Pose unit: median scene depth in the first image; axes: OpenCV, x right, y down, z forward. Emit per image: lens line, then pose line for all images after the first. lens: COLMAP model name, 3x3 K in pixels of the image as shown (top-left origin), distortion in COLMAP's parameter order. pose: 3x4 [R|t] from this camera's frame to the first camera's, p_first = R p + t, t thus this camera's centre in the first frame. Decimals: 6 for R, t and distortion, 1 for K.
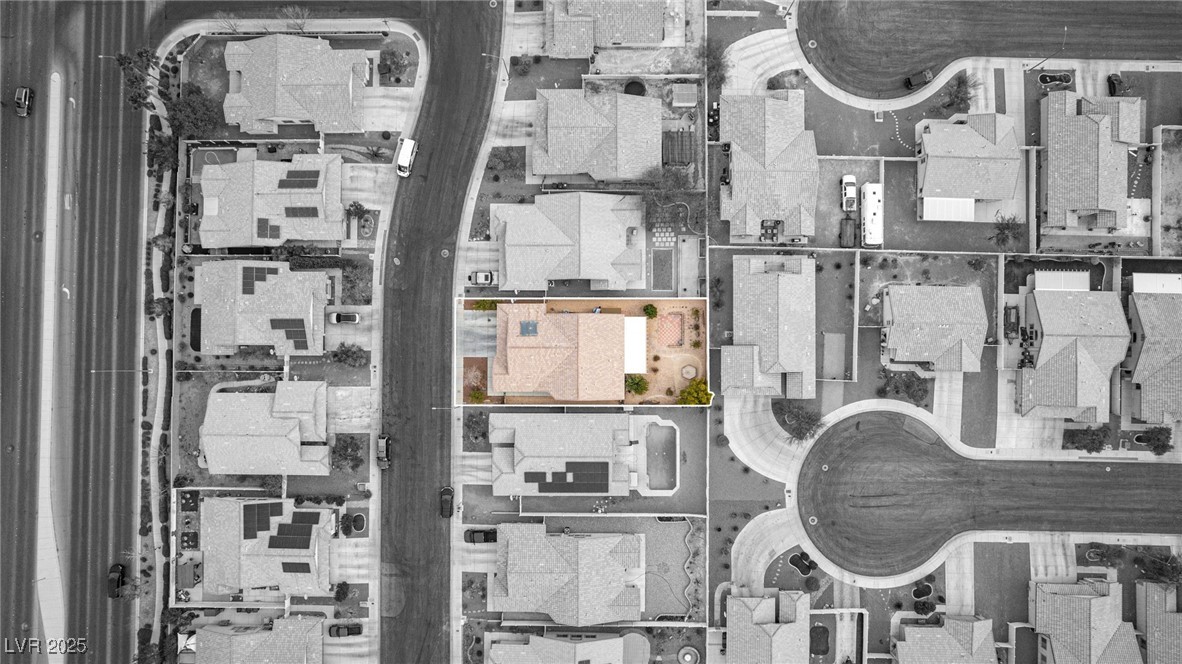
lens RADIAL K [[758.7, 0, 593.7], [0, 758.7, 328.4], [0, 0, 1]] dist [-0.049874, 0.023406]
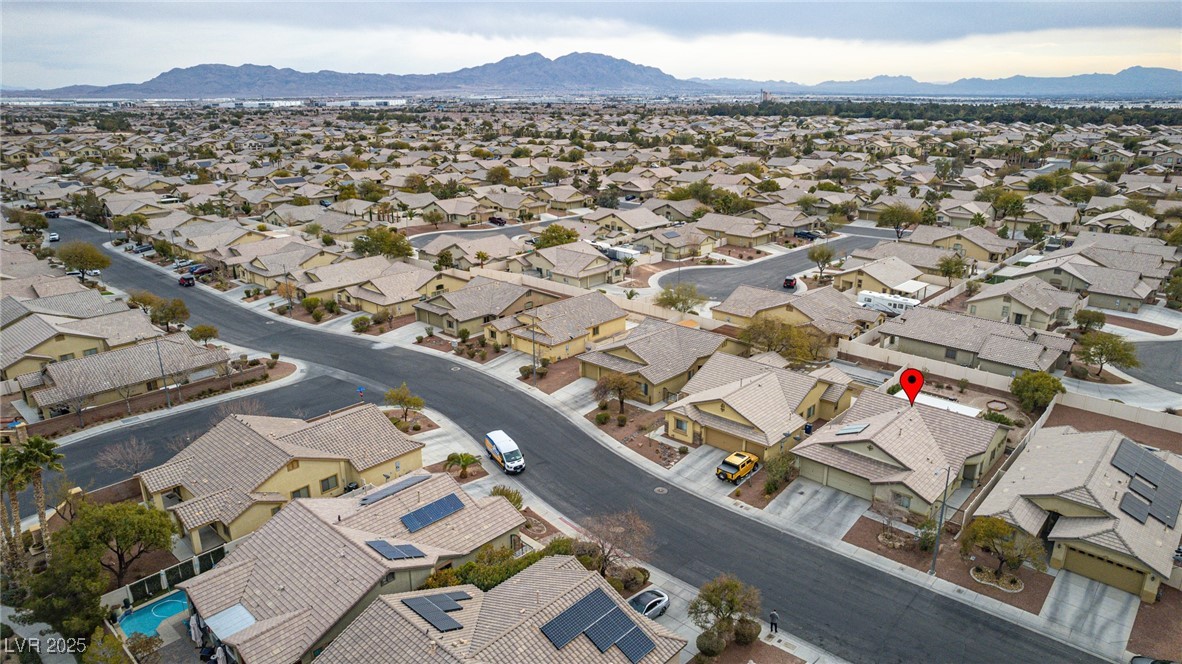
lens RADIAL K [[758.7, 0, 592.6], [0, 758.7, 327.1], [0, 0, 1]] dist [-0.049874, 0.023406]
pose [[0.676913, -0.219610, 0.702538, -0.631640], [0.735566, 0.236880, -0.634689, 0.209646], [-0.027033, 0.946393, 0.321885, 0.708465]]
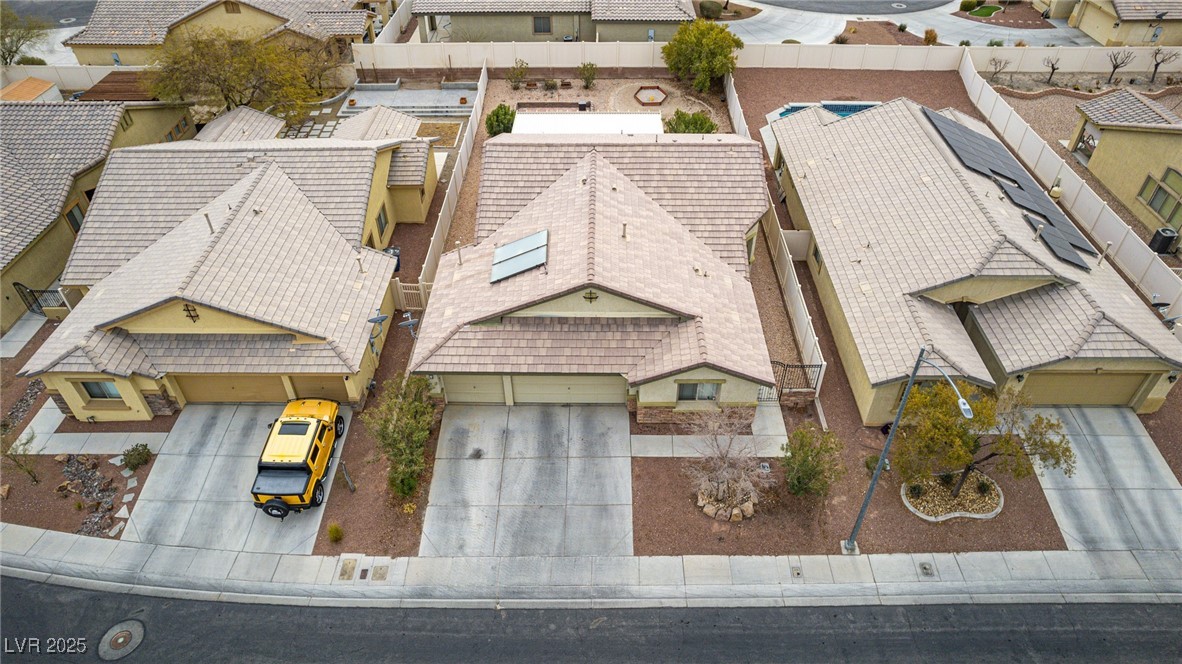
lens RADIAL K [[758.7, 0, 594.2], [0, 758.7, 328.4], [0, 0, 1]] dist [-0.049874, 0.023406]
pose [[0.006803, -0.641718, 0.766911, -0.300987], [0.999461, 0.029003, 0.015403, 0.021394], [-0.032127, 0.766392, 0.641569, 0.824933]]
